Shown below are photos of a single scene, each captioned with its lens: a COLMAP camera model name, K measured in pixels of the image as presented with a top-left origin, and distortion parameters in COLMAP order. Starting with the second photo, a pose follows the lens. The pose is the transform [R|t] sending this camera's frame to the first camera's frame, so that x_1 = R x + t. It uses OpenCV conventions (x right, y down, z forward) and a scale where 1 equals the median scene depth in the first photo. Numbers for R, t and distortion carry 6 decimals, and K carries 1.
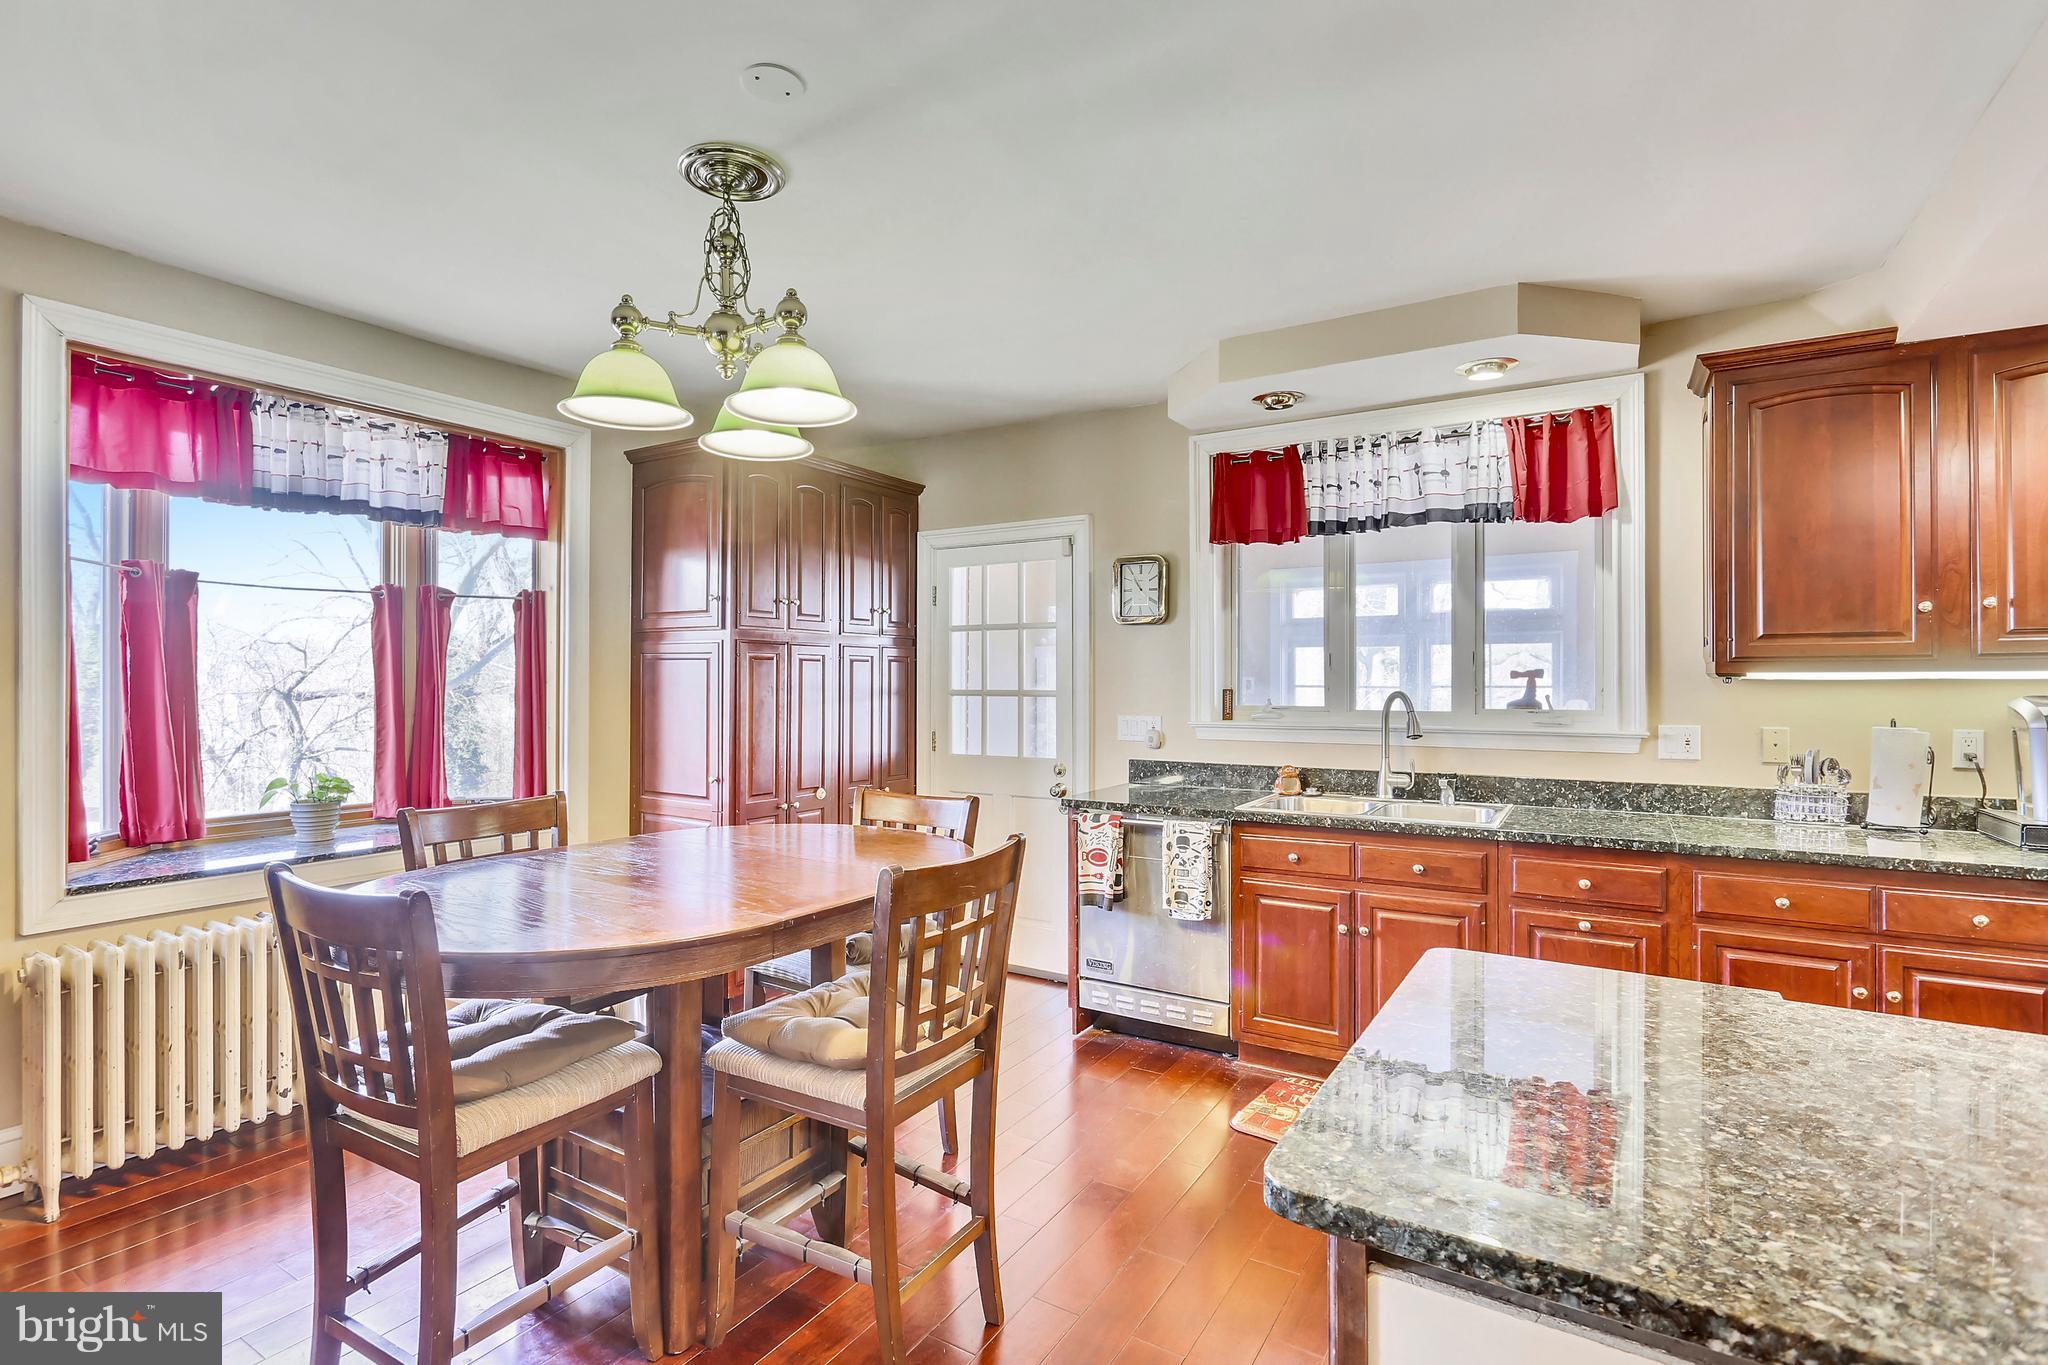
lens RADIAL K [[989.7, 0, 1021.9], [0, 989.7, 671.7], [0, 0, 1]] dist [0.001352, 0.000470]
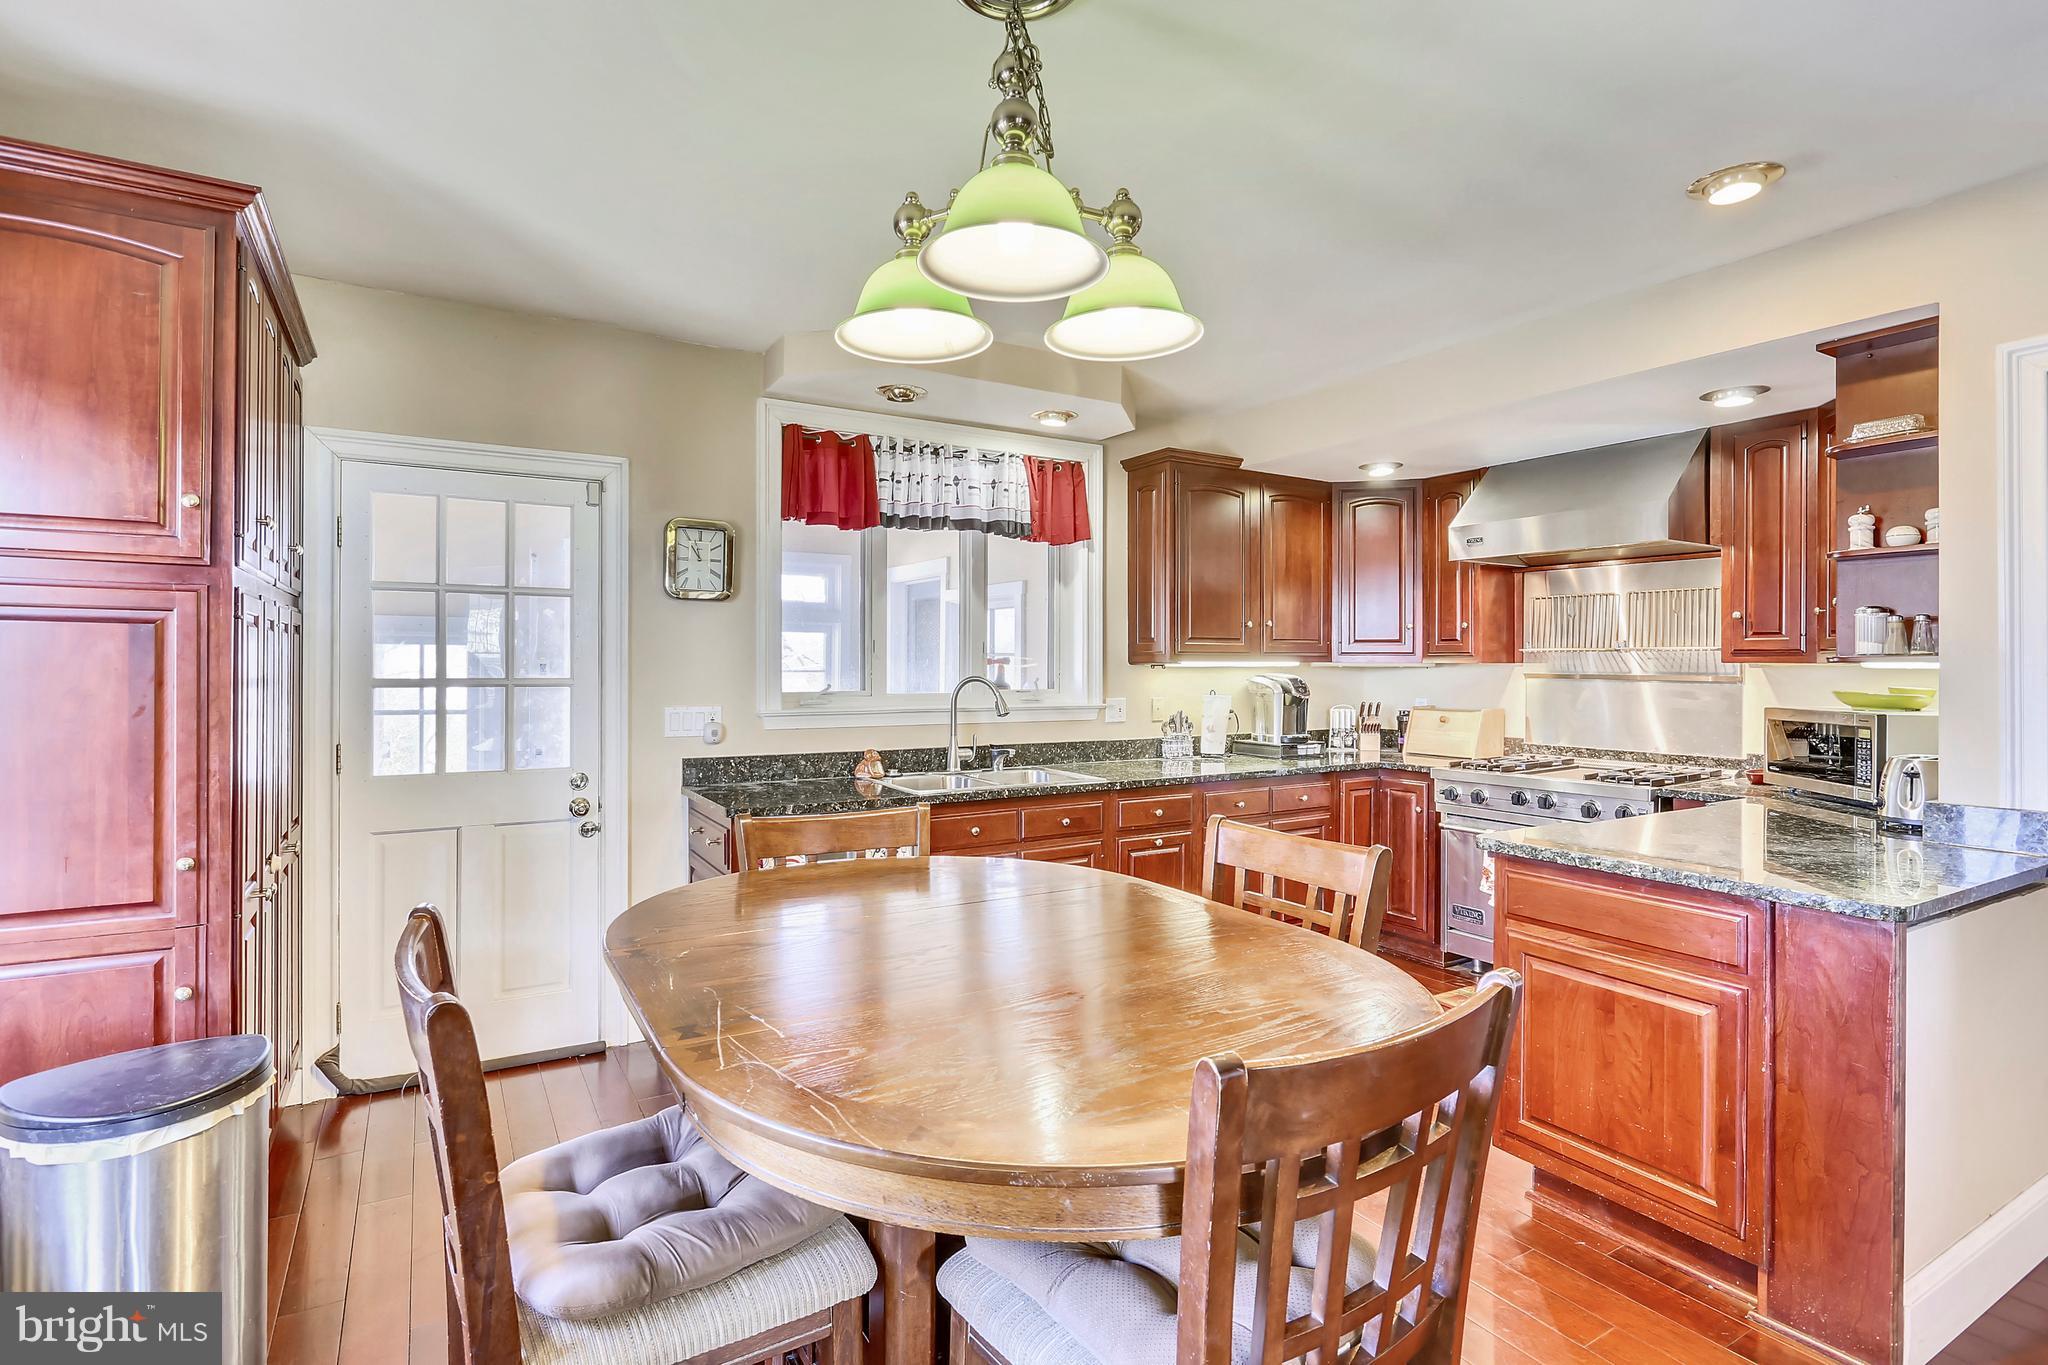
lens RADIAL K [[989.7, 0, 1021.9], [0, 989.7, 671.7], [0, 0, 1]] dist [0.001352, 0.000470]
pose [[0.458201, -0.003681, 0.888841, -0.598061], [-0.011507, 0.999883, 0.010073, 0.002561], [-0.888774, -0.014843, 0.458105, 0.417962]]
